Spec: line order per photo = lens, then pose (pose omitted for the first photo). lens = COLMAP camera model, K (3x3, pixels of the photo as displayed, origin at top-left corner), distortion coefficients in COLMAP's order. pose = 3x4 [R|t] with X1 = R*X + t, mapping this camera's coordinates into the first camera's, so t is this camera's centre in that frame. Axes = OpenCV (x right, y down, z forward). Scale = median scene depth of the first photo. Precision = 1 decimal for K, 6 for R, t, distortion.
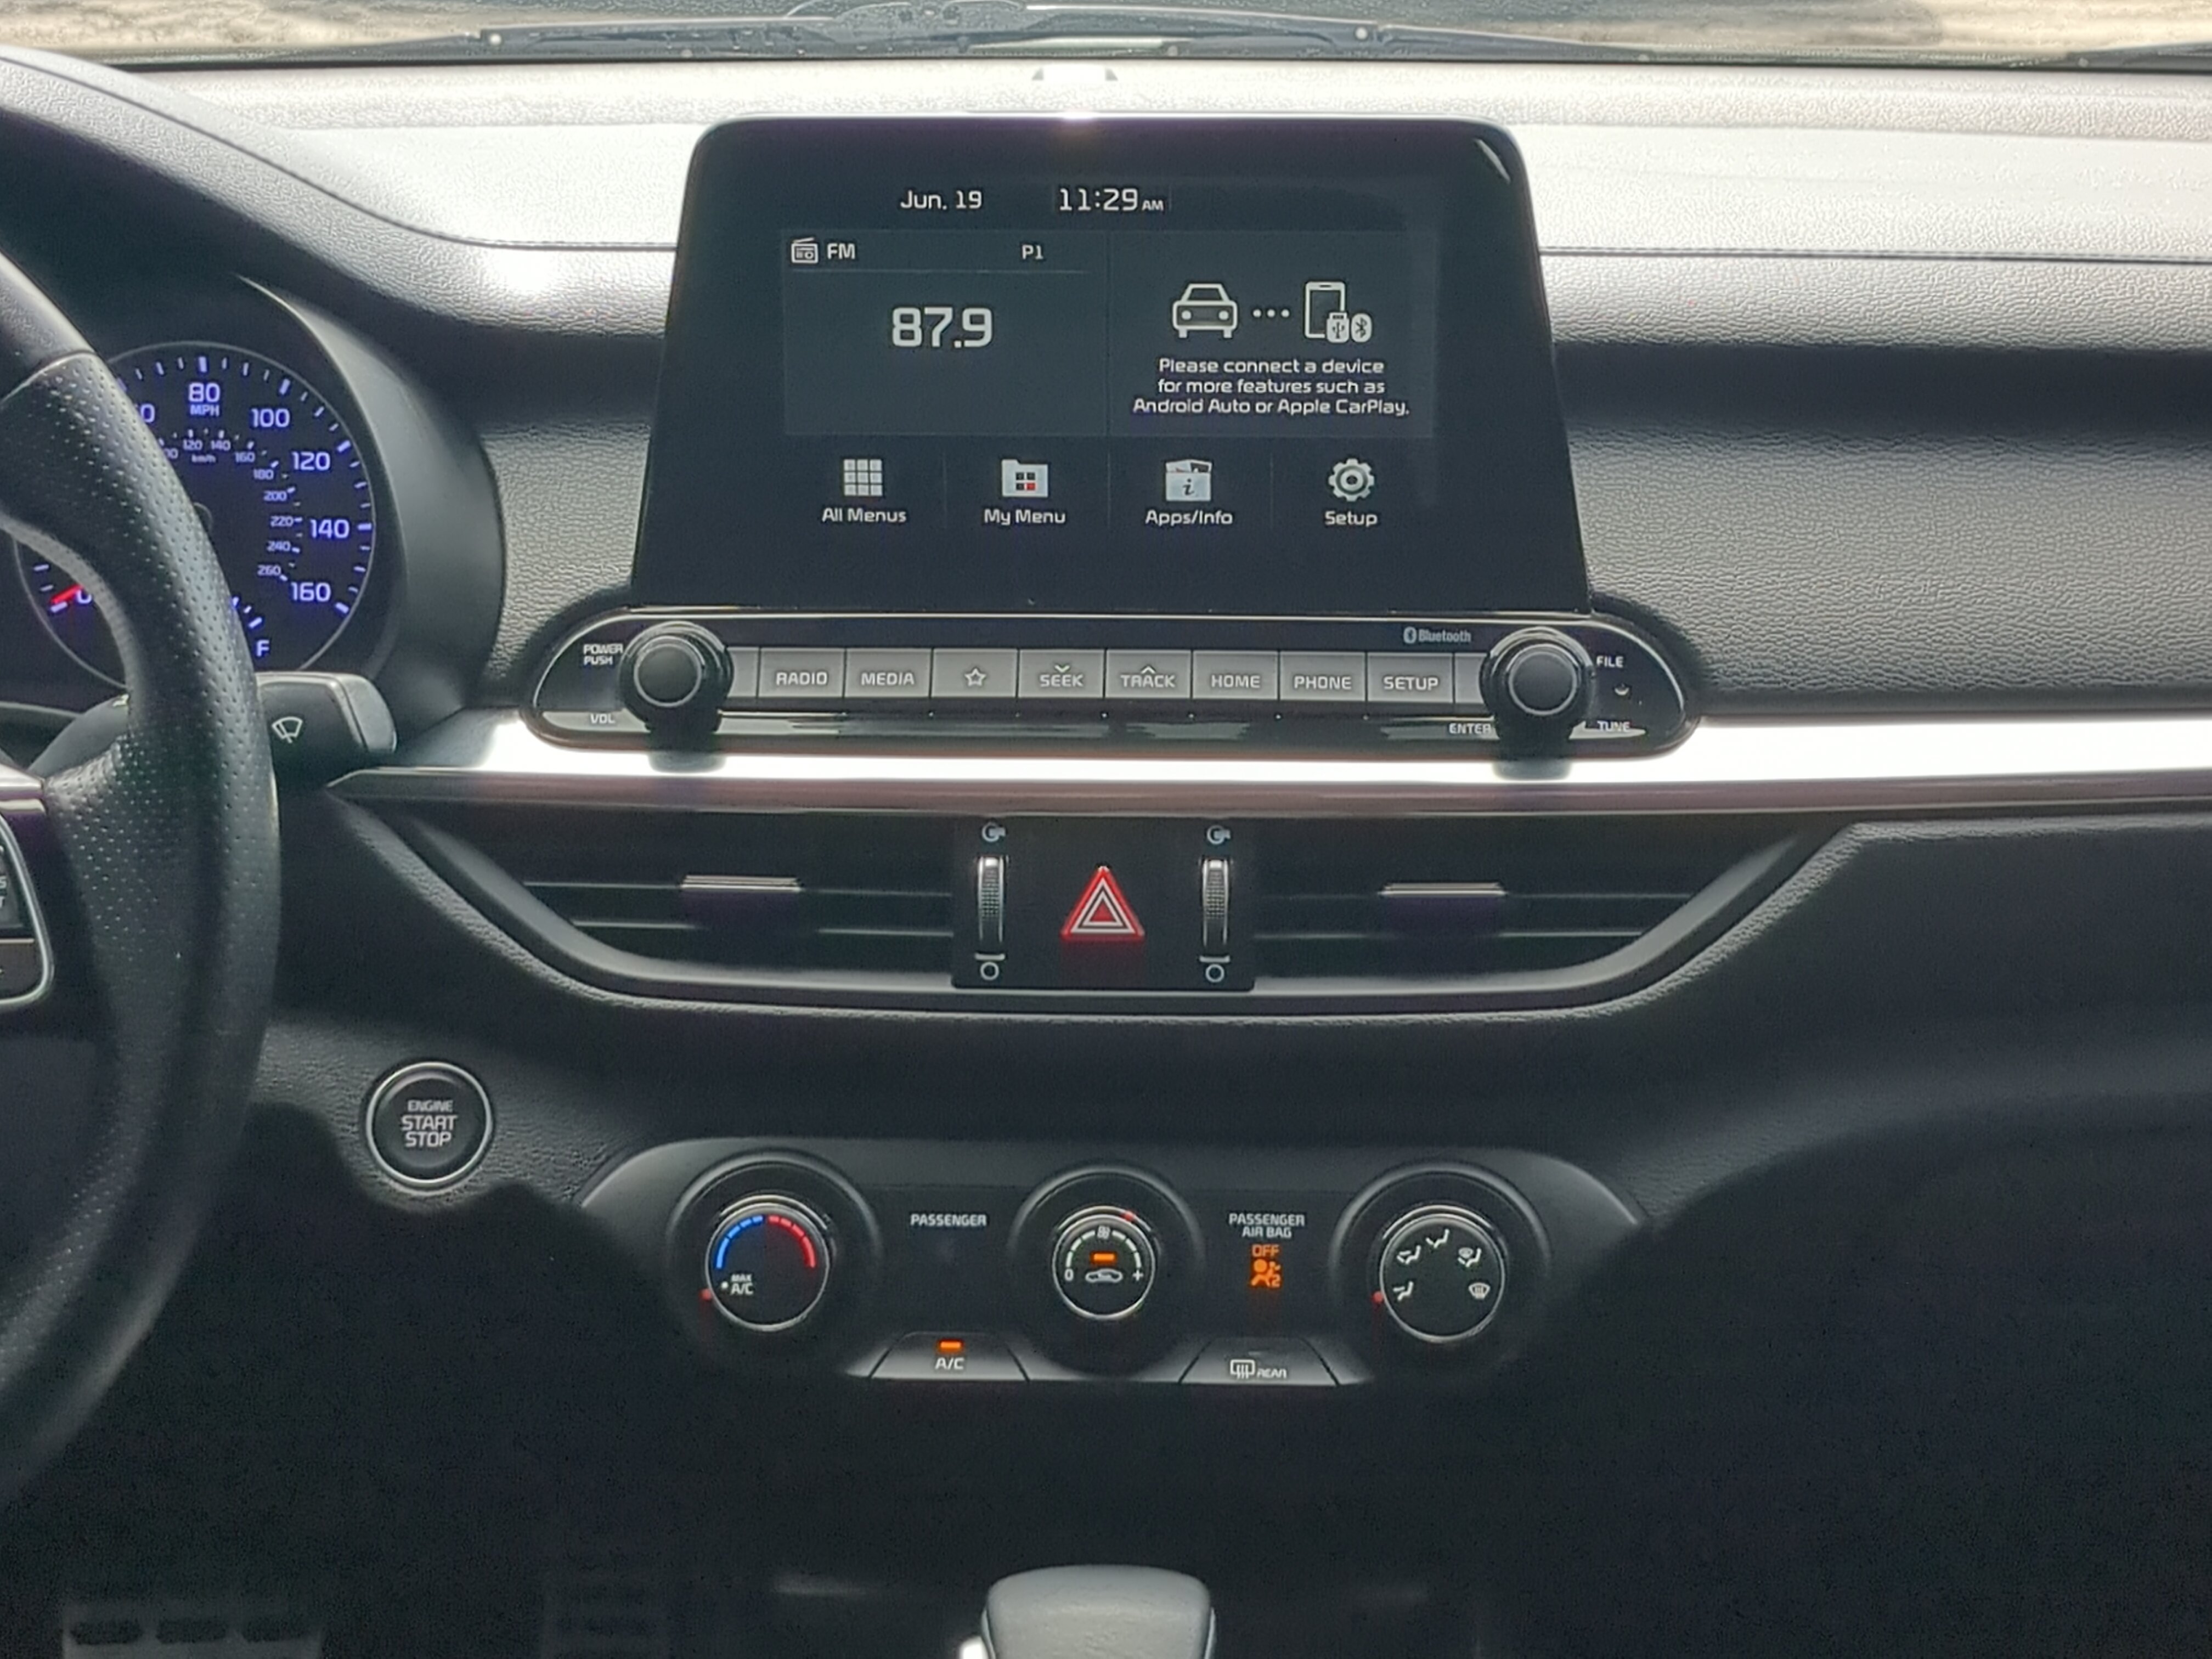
lens RADIAL K [[3974.7, 0, 1120.8], [0, 3974.7, 866.4], [0, 0, 1]] dist [0.117477, 0.059645]
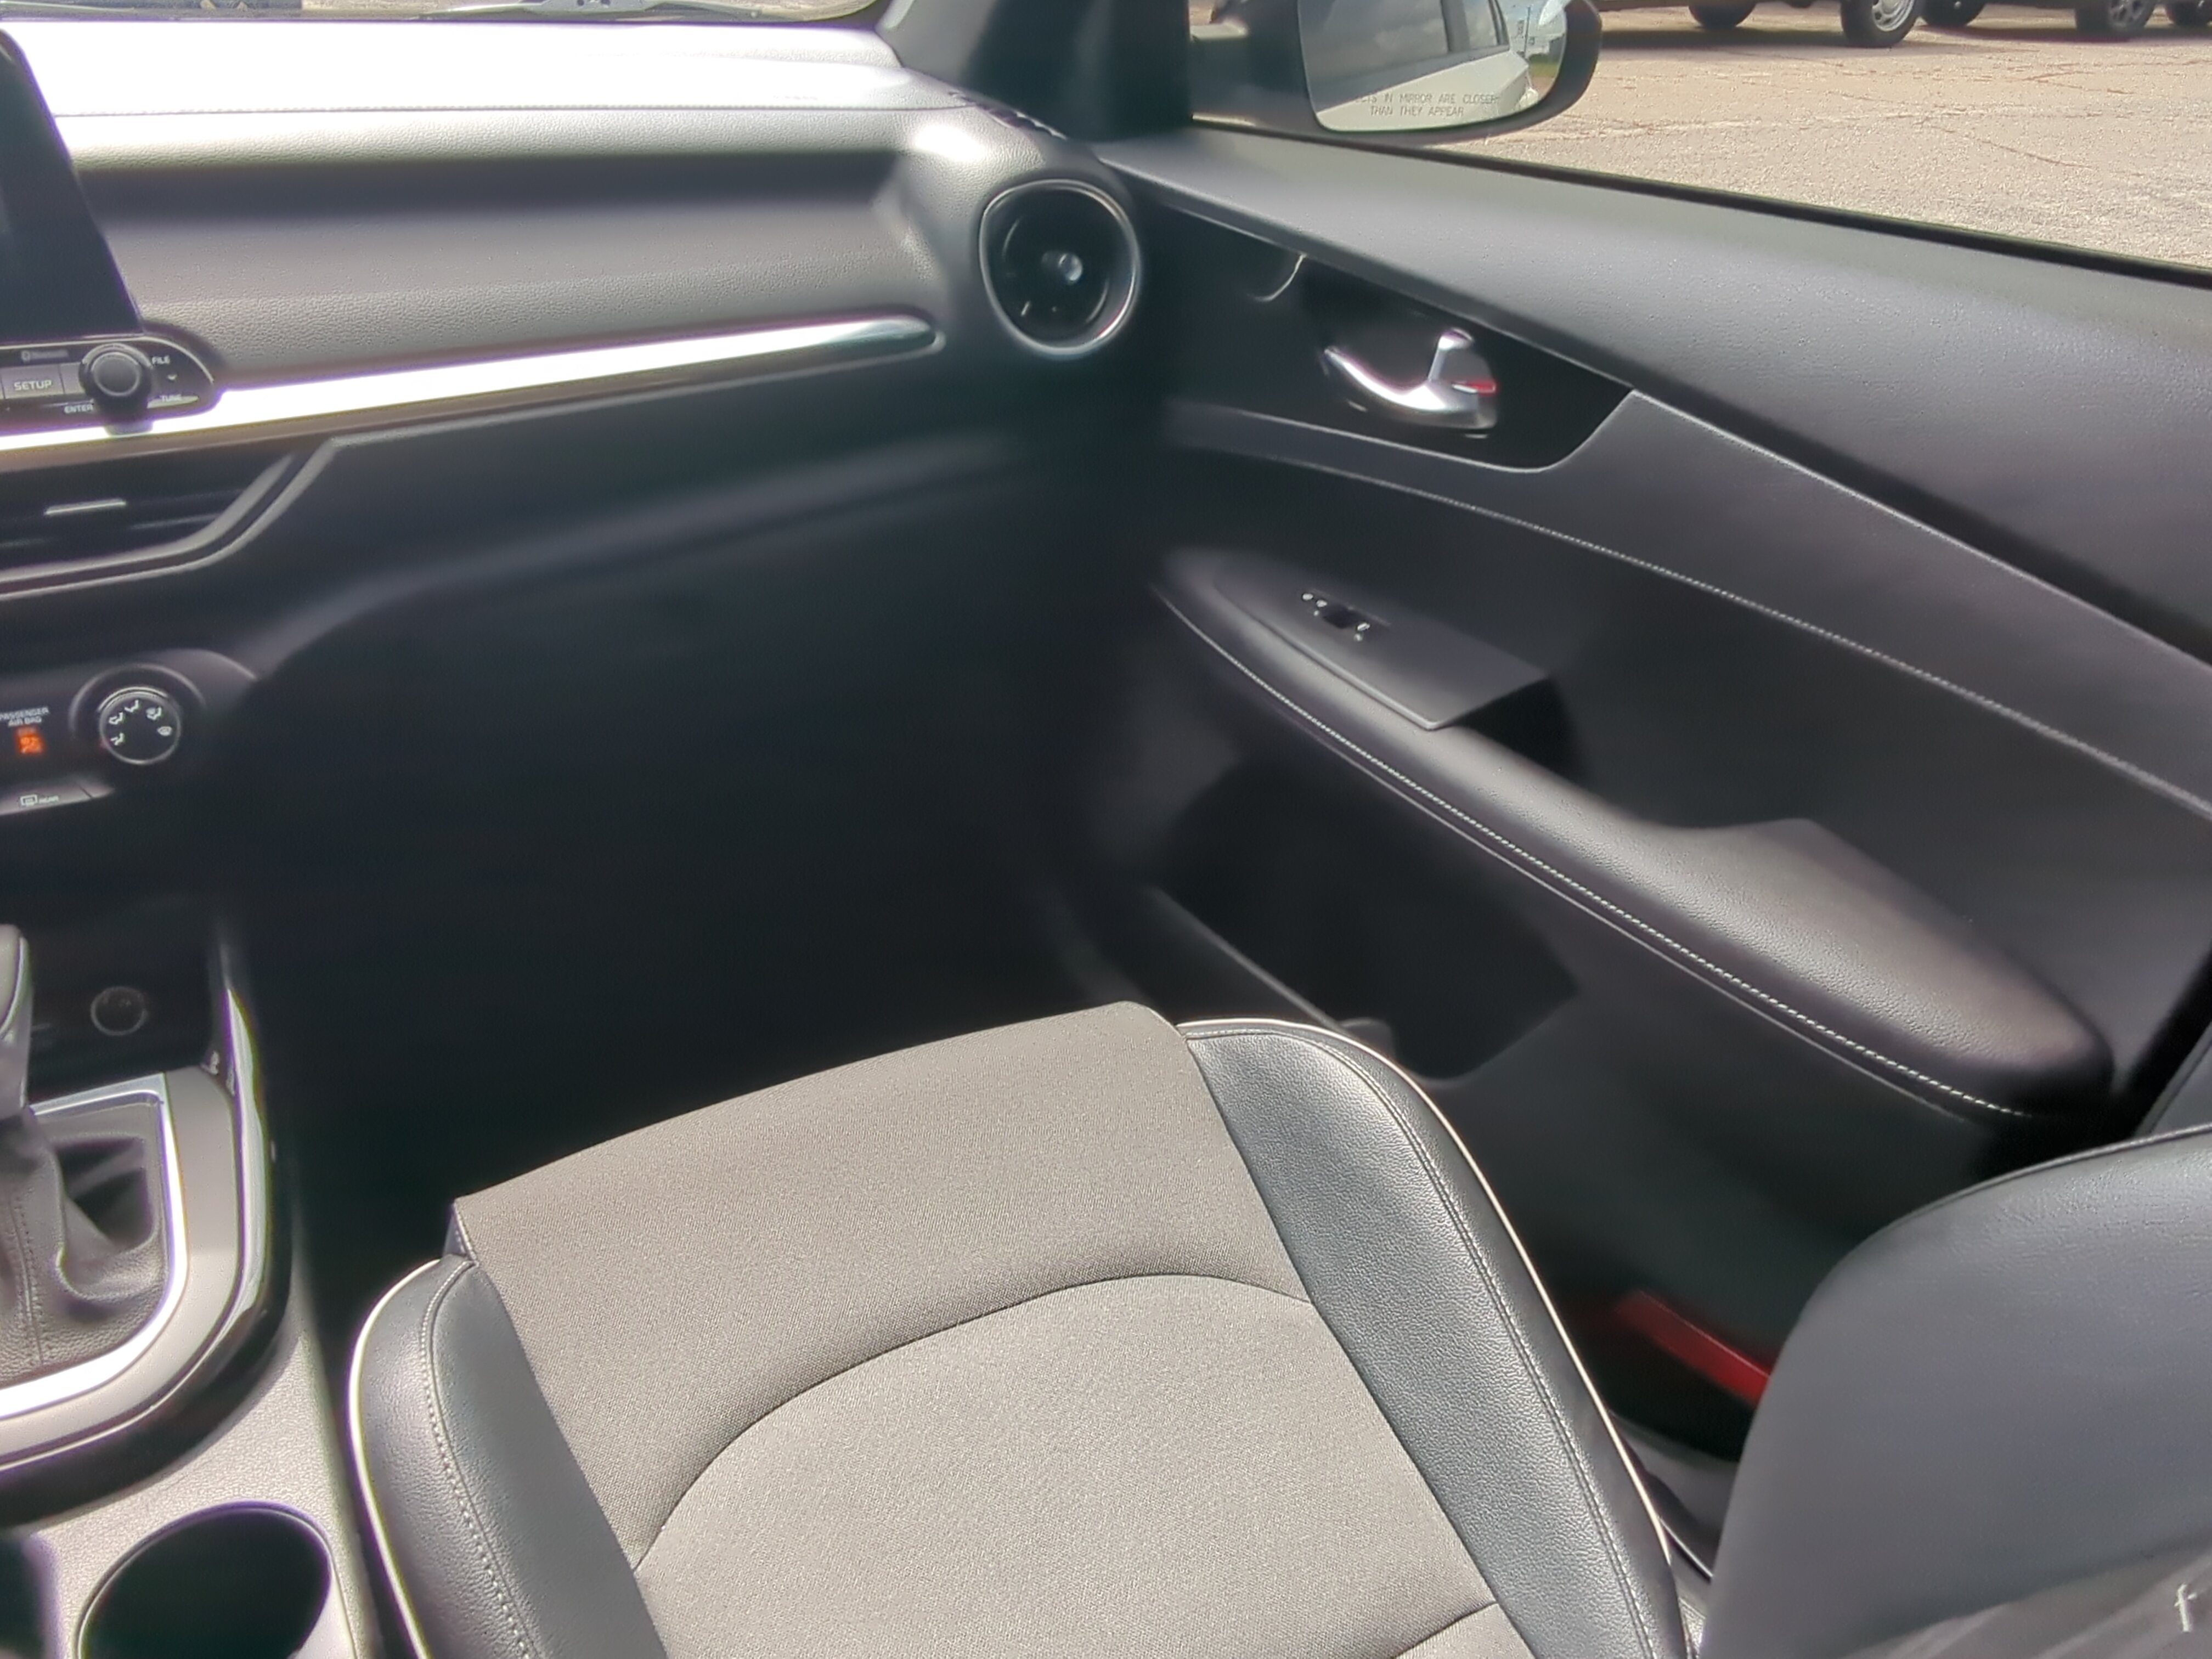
lens RADIAL K [[1767.8, 0, 1111.8], [0, 1767.8, 835.8], [0, 0, 1]] dist [0.034253, -0.064921]
pose [[0.870379, -0.217116, 0.441930, 0.096823], [0.121379, 0.964444, 0.234767, 0.016991], [-0.477188, -0.150695, 0.865784, 0.106399]]
